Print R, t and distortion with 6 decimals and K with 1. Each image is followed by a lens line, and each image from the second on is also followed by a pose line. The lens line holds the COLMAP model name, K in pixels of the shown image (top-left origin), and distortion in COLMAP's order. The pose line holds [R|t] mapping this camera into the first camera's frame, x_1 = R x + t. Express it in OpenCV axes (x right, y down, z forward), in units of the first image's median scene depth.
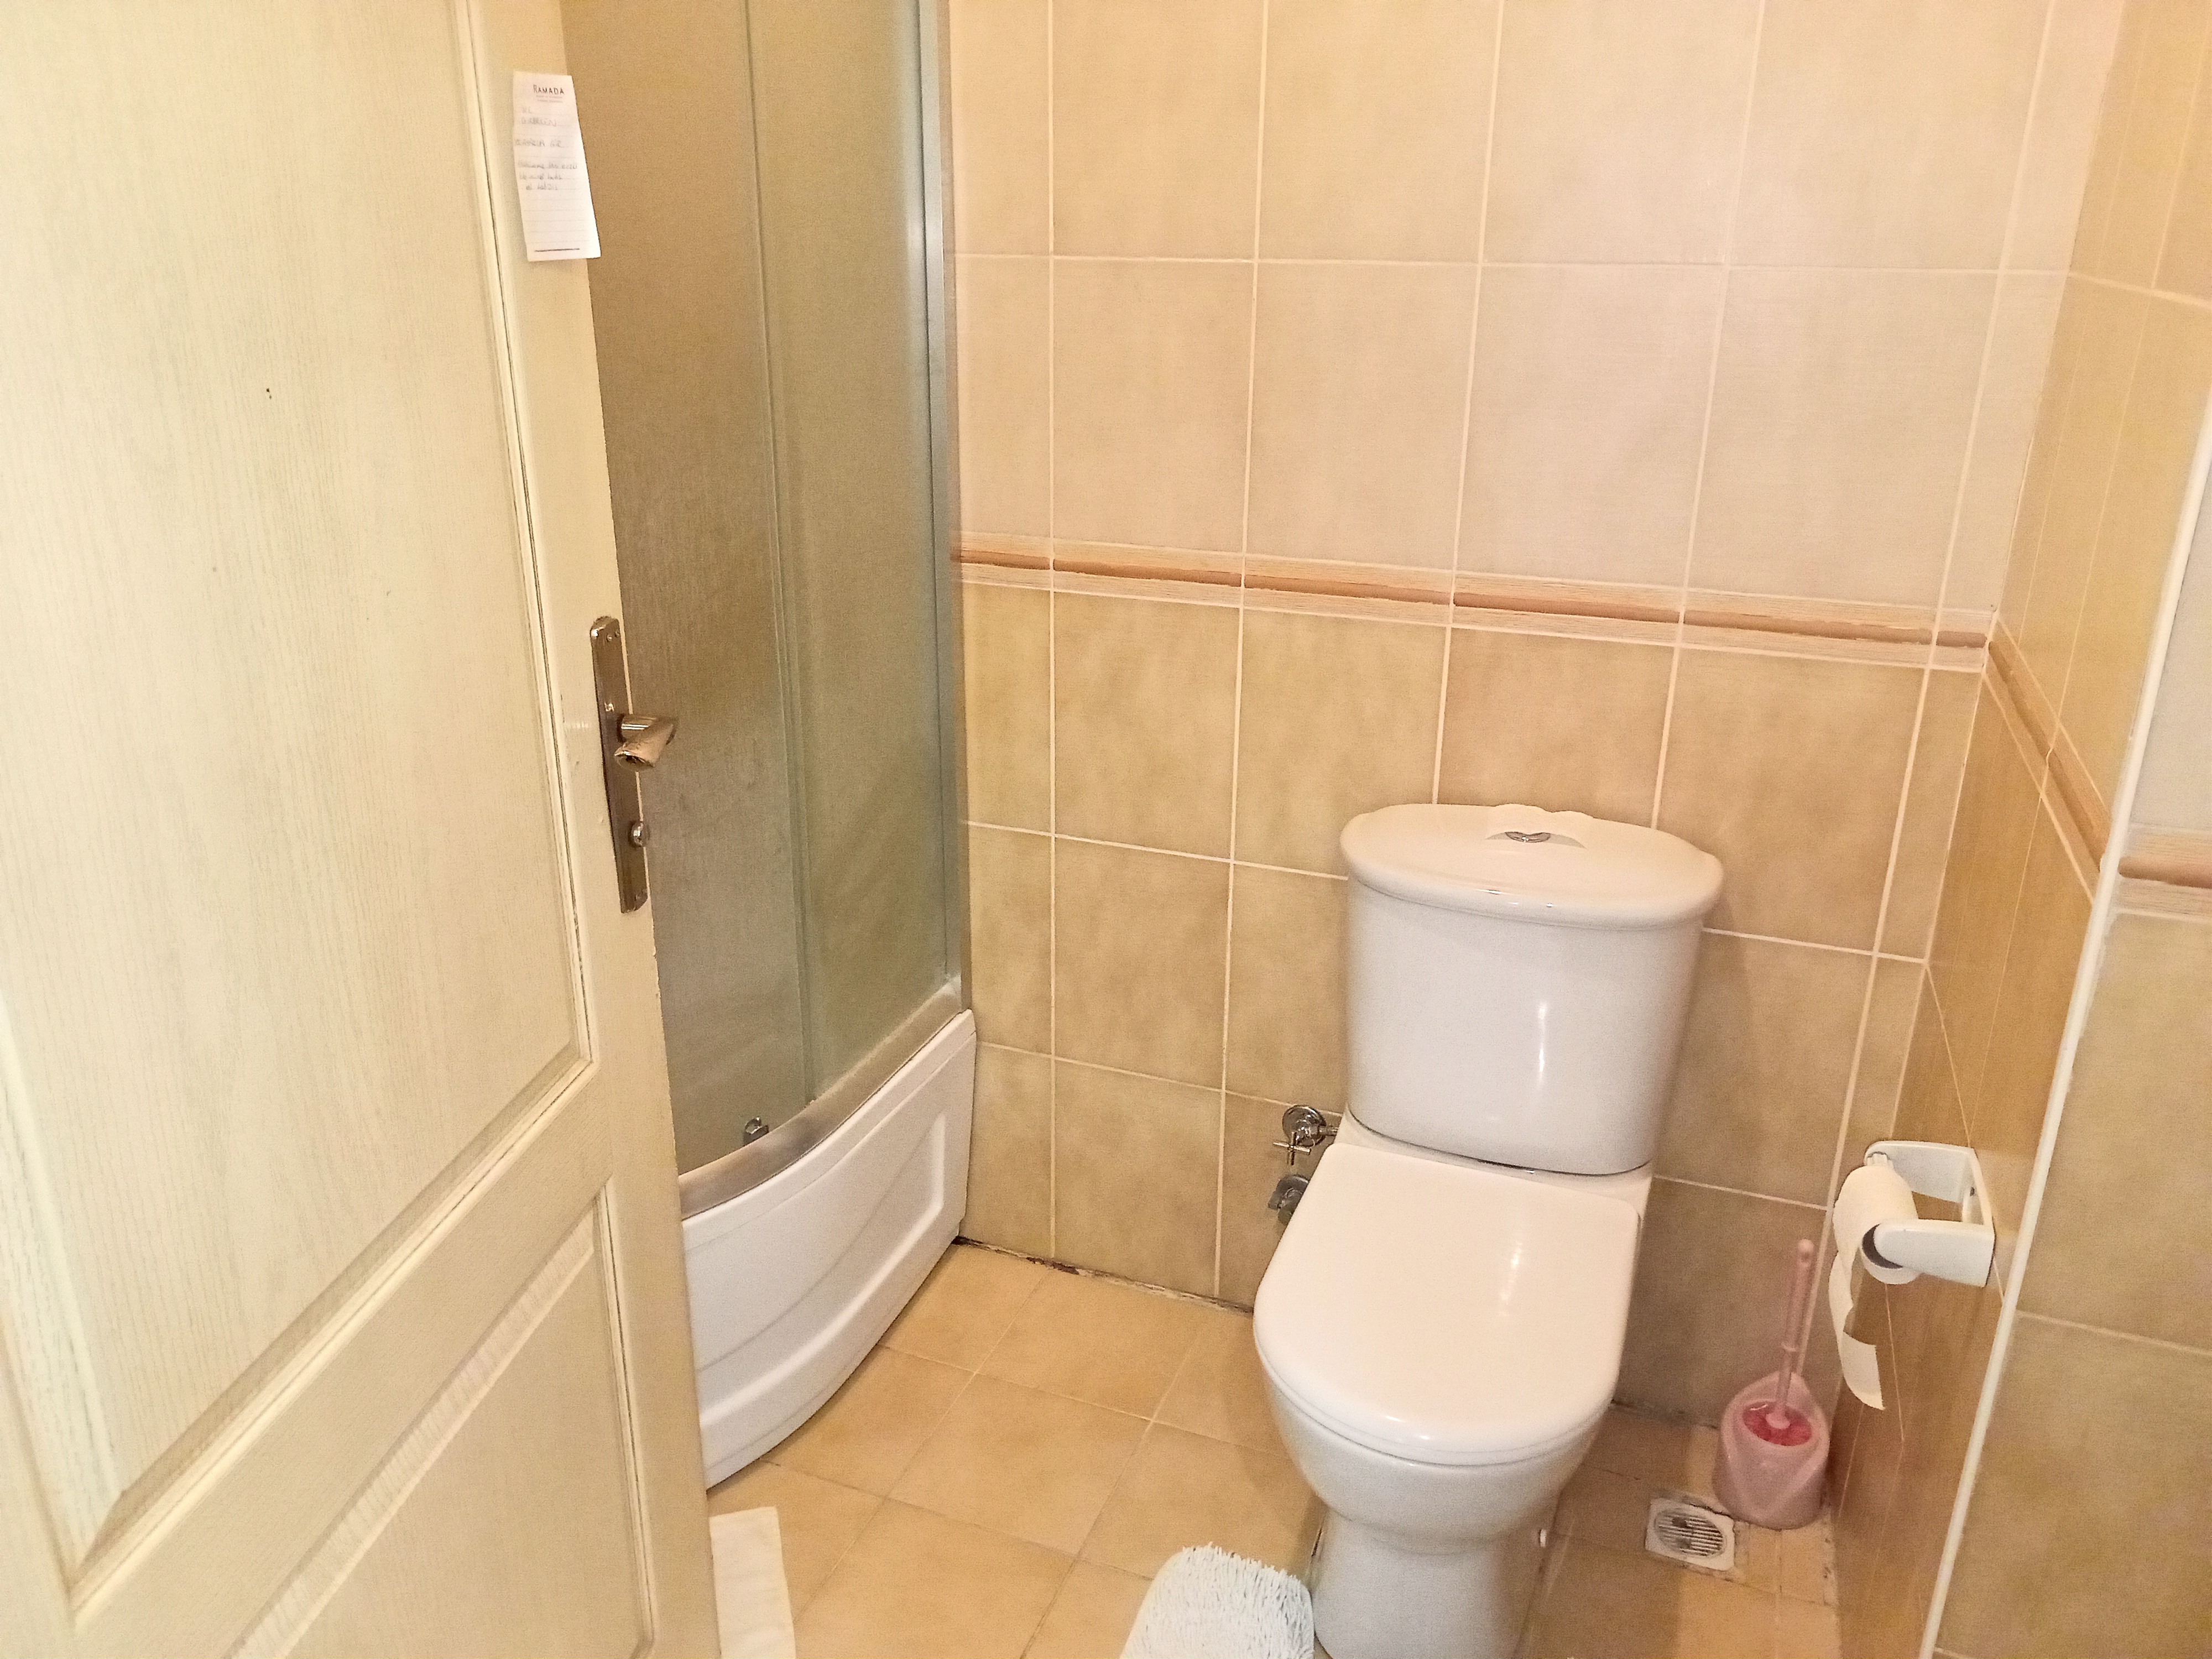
lens RADIAL K [[1653.6, 0, 1106.0], [0, 1653.6, 829.5], [0, 0, 1]] dist [0.033024, -0.029823]
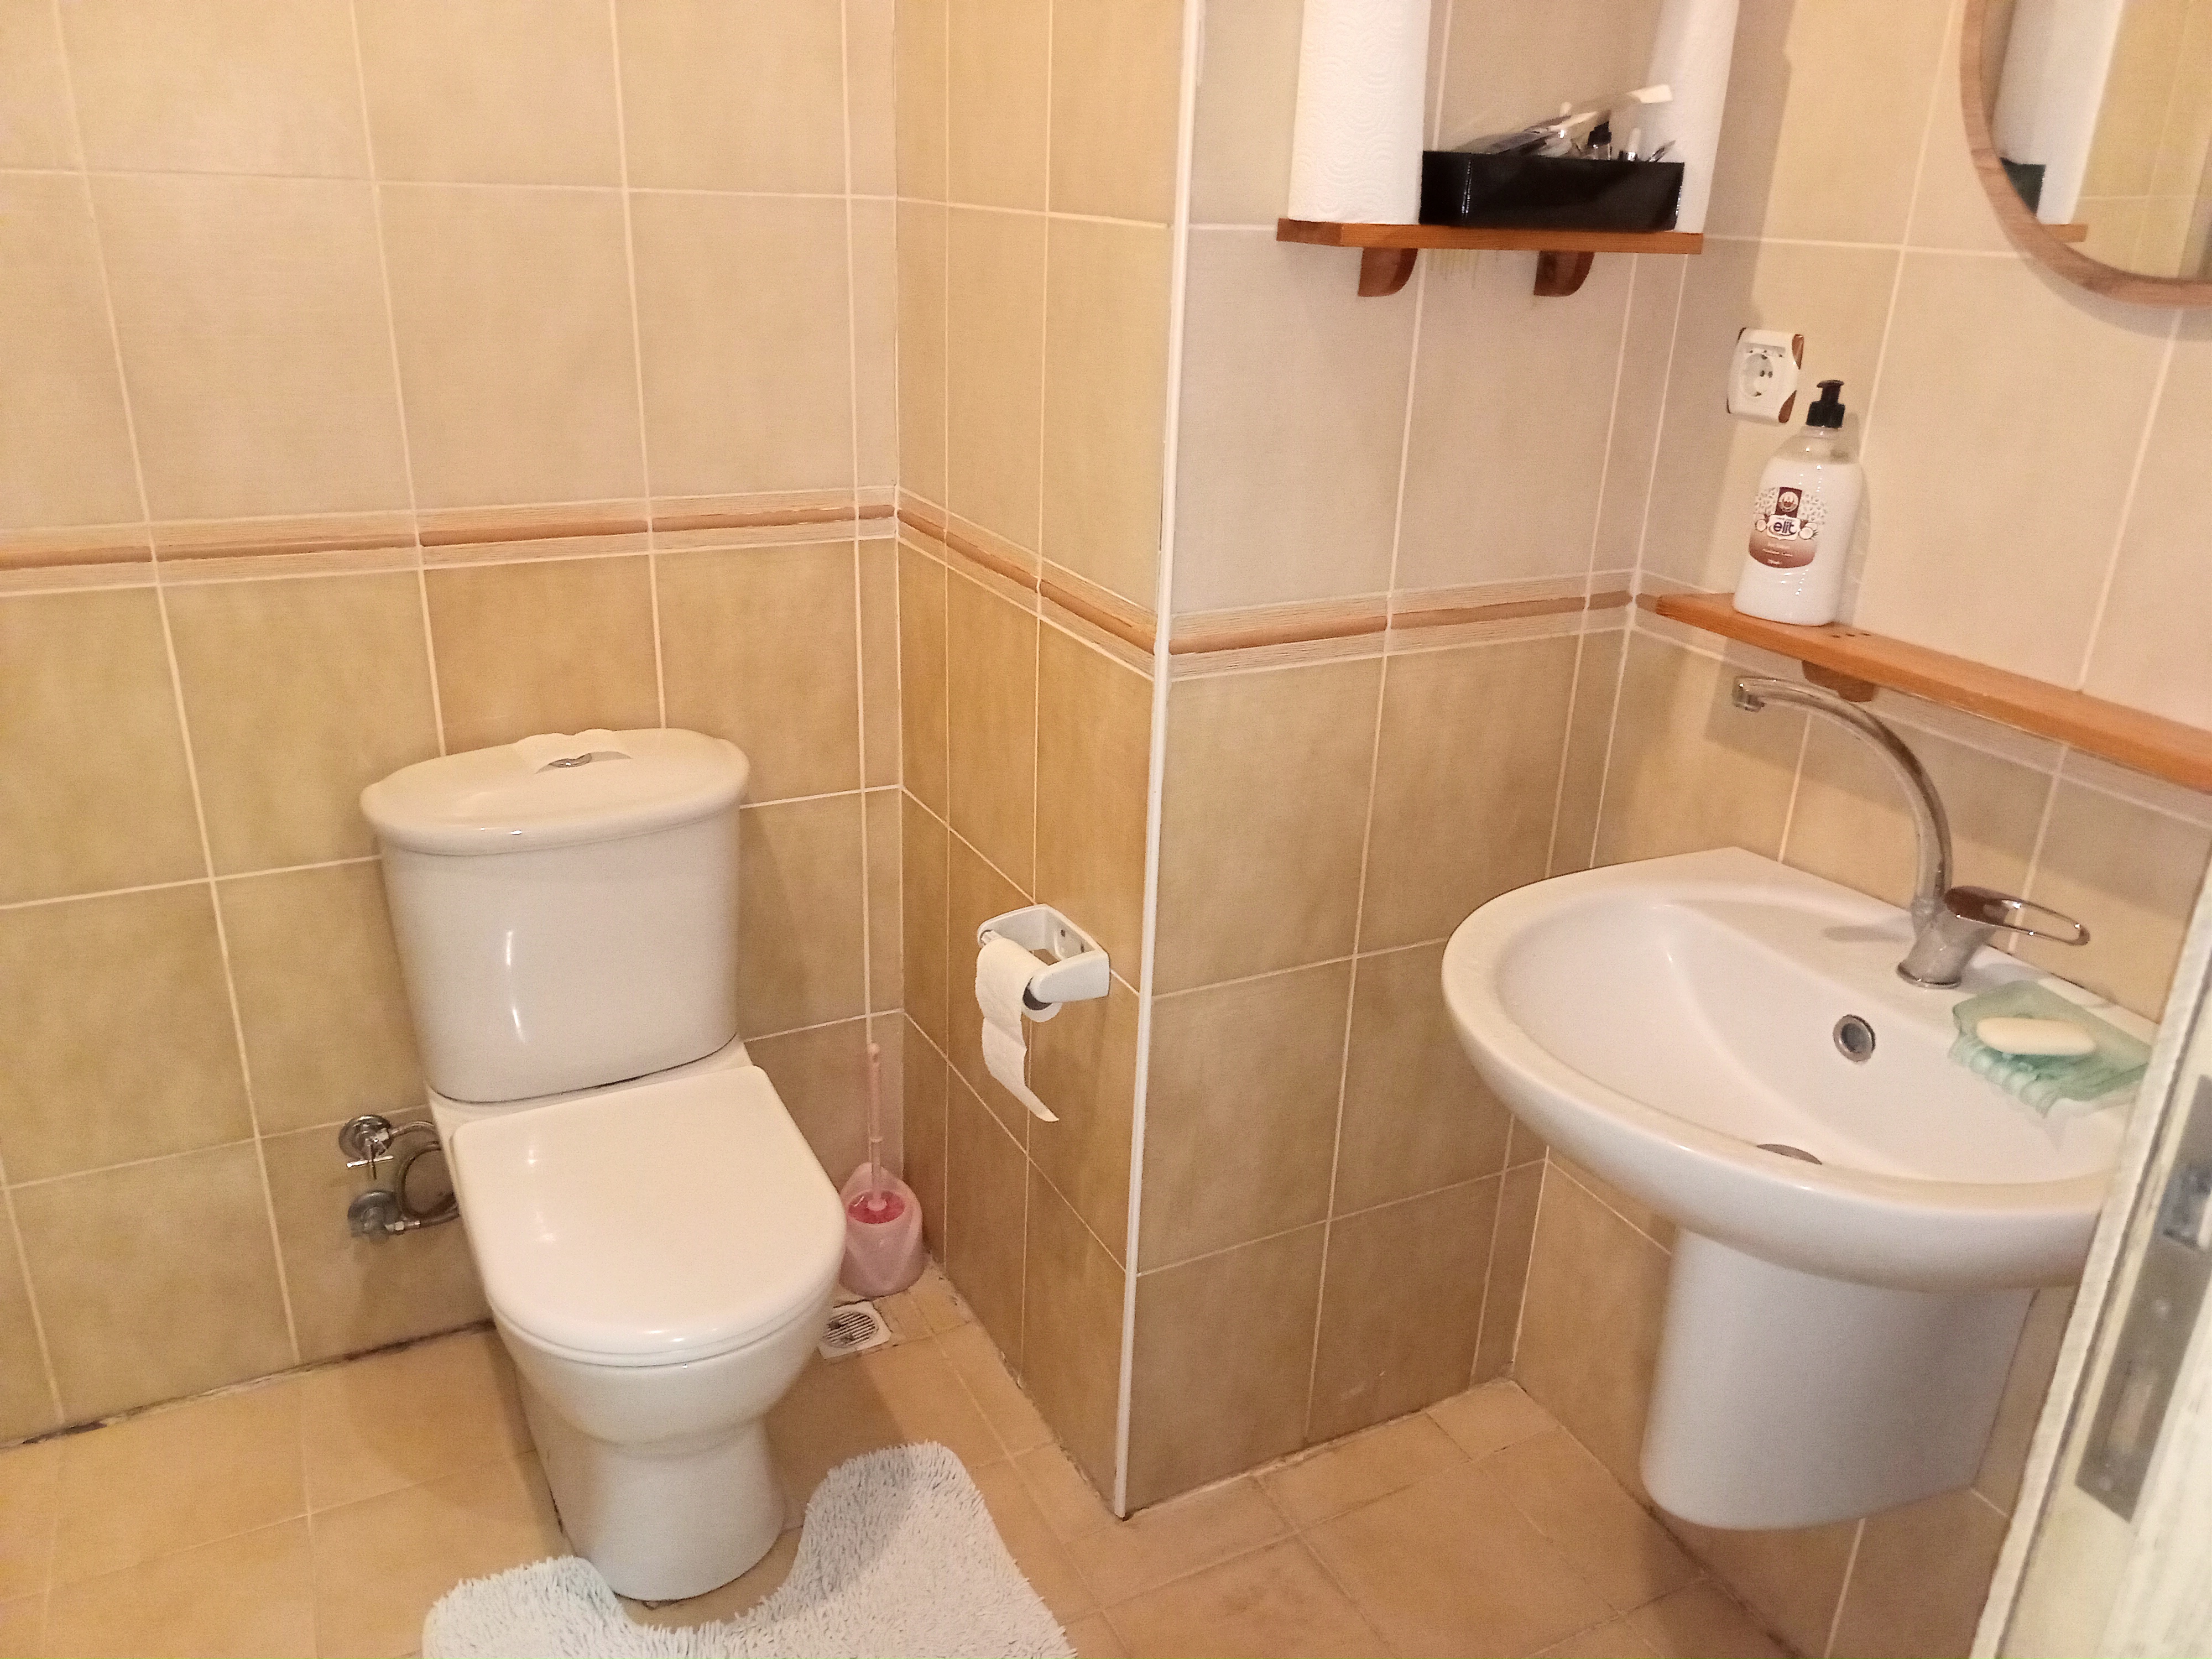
lens RADIAL K [[1653.6, 0, 1106.0], [0, 1653.6, 829.5], [0, 0, 1]] dist [0.033024, -0.029823]
pose [[0.668184, -0.261473, 0.696535, -0.235905], [0.232038, 0.962751, 0.138814, -0.020009], [-0.706886, 0.068869, 0.703967, 0.061421]]
